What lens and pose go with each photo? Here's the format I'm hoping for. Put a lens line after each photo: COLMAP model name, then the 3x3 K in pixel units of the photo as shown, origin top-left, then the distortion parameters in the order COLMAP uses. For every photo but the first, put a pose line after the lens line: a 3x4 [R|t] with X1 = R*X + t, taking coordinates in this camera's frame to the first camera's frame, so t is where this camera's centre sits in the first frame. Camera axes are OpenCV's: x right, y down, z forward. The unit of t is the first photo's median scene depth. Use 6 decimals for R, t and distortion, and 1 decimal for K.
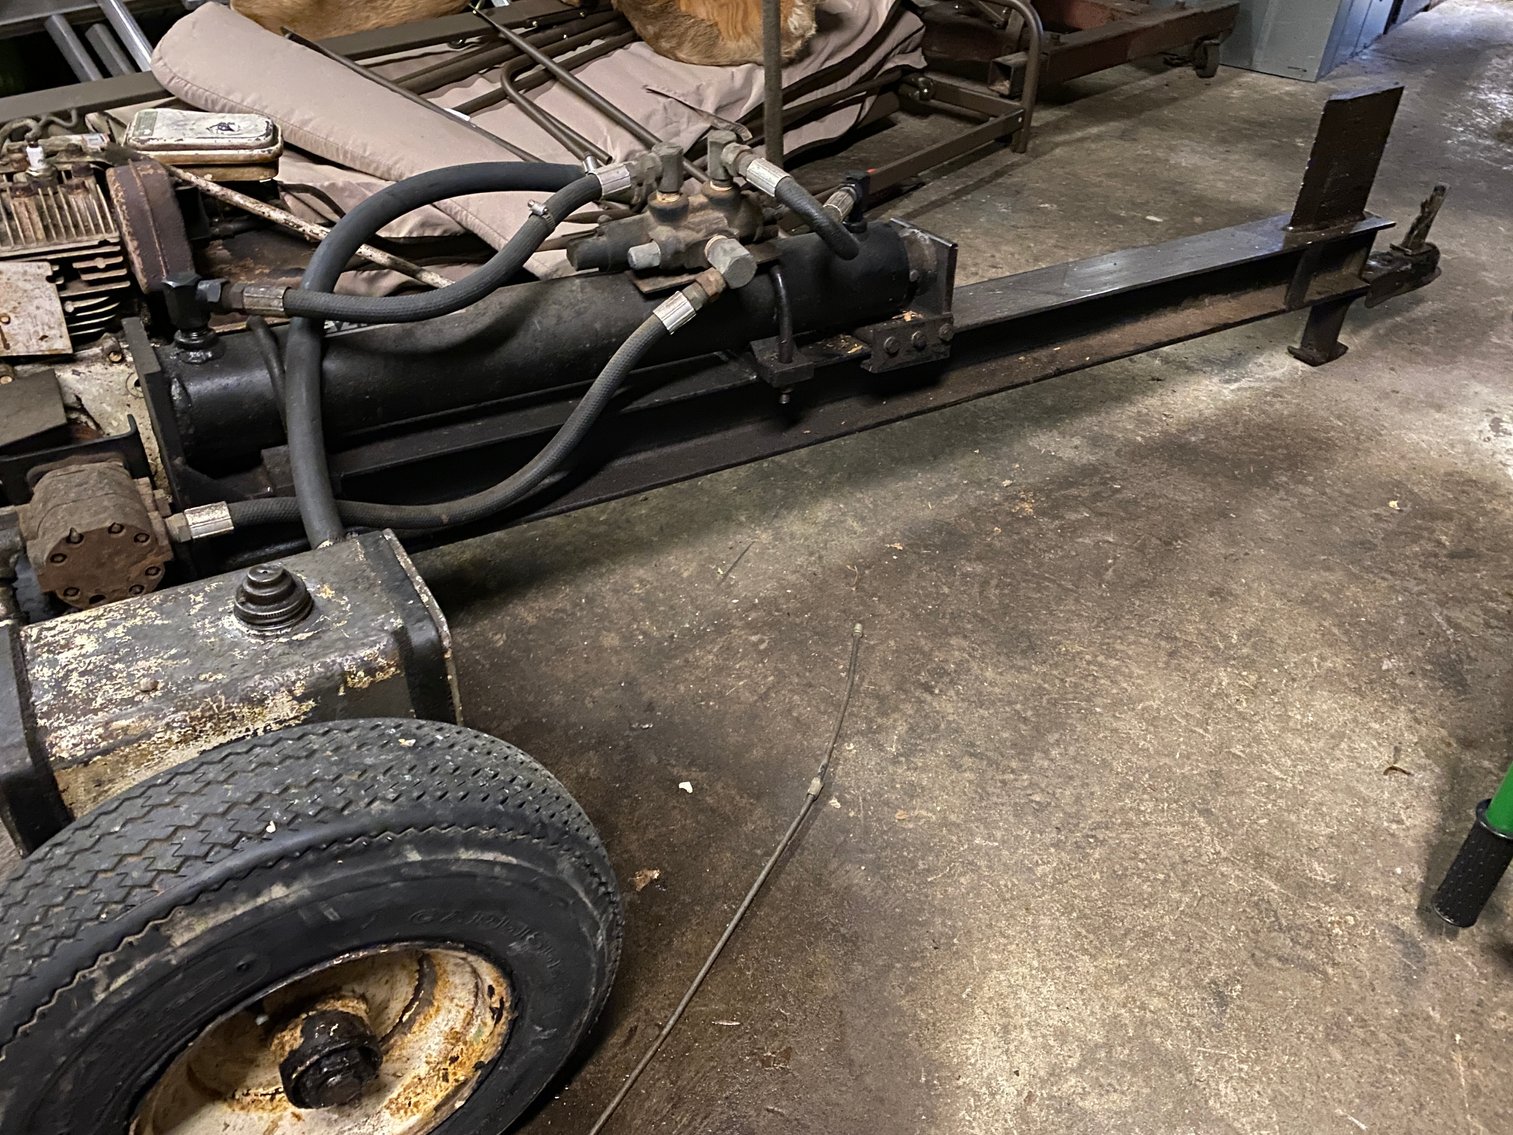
lens RADIAL K [[1157.0, 0, 757.2], [0, 1157.0, 566.7], [0, 0, 1]] dist [0.005587, -0.004791]
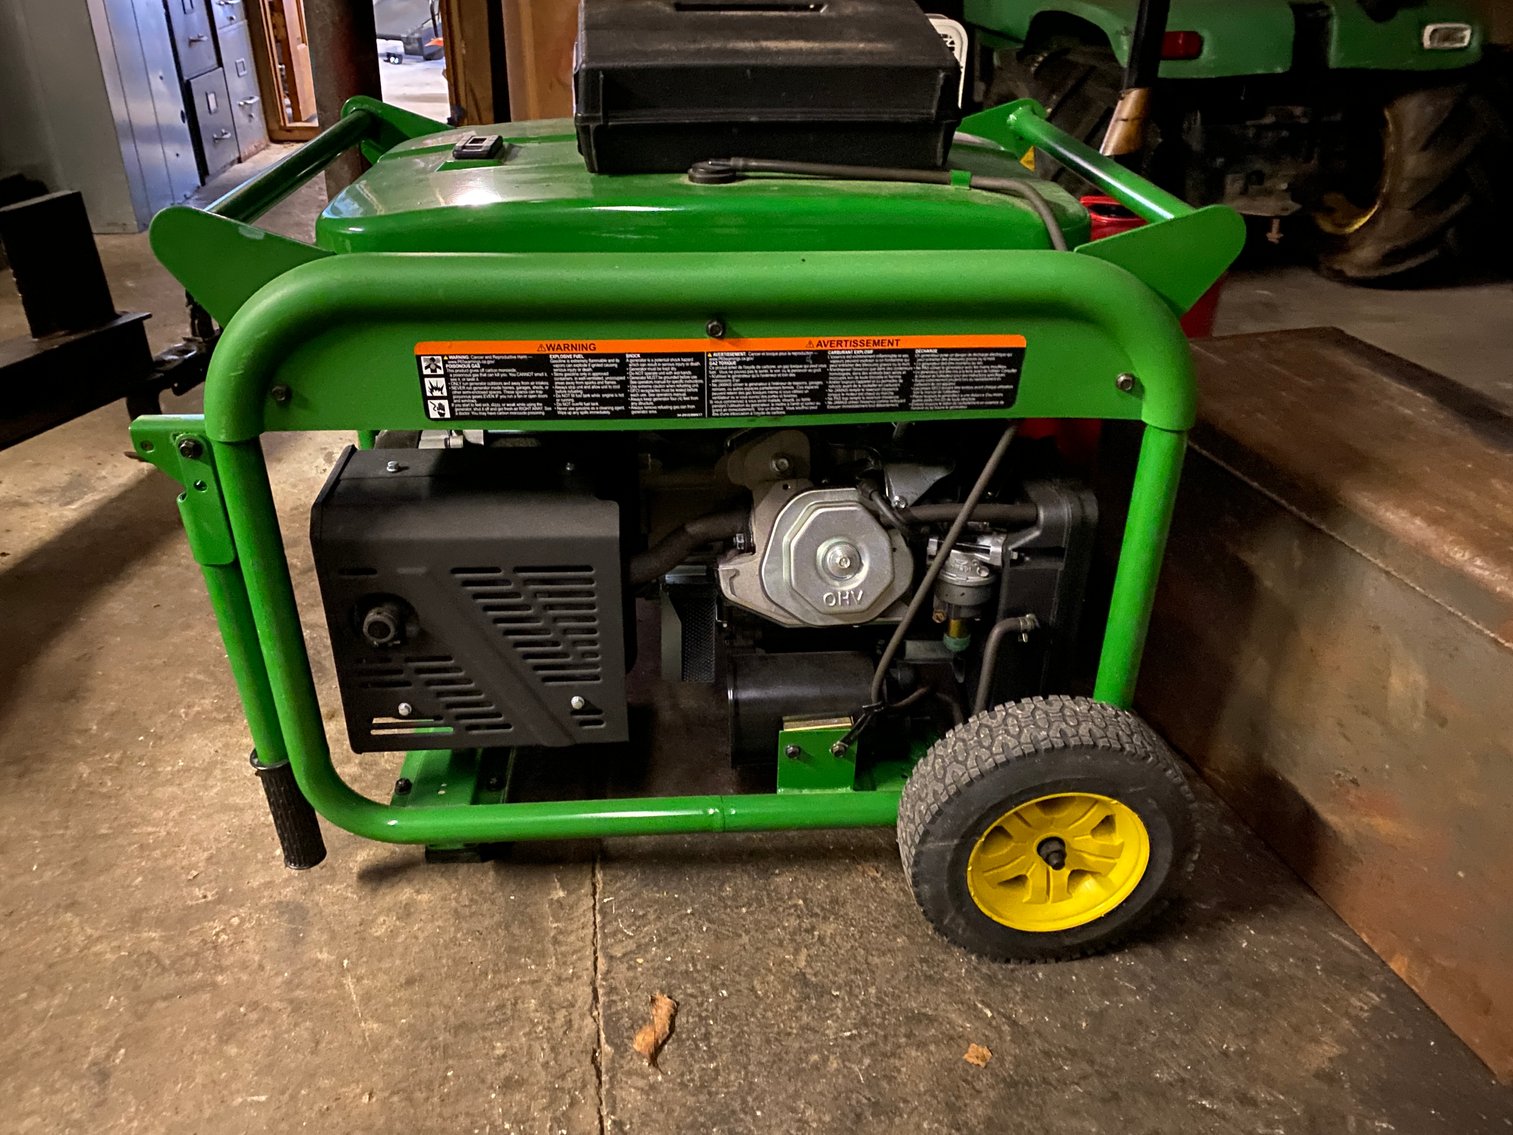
lens RADIAL K [[1157.0, 0, 755.1], [0, 1157.0, 566.9], [0, 0, 1]] dist [0.005587, -0.004791]
pose [[0.698350, -0.360018, 0.618623, 0.261364], [0.450233, 0.892839, 0.011345, 0.182974], [-0.556415, 0.270601, 0.785606, -0.080908]]
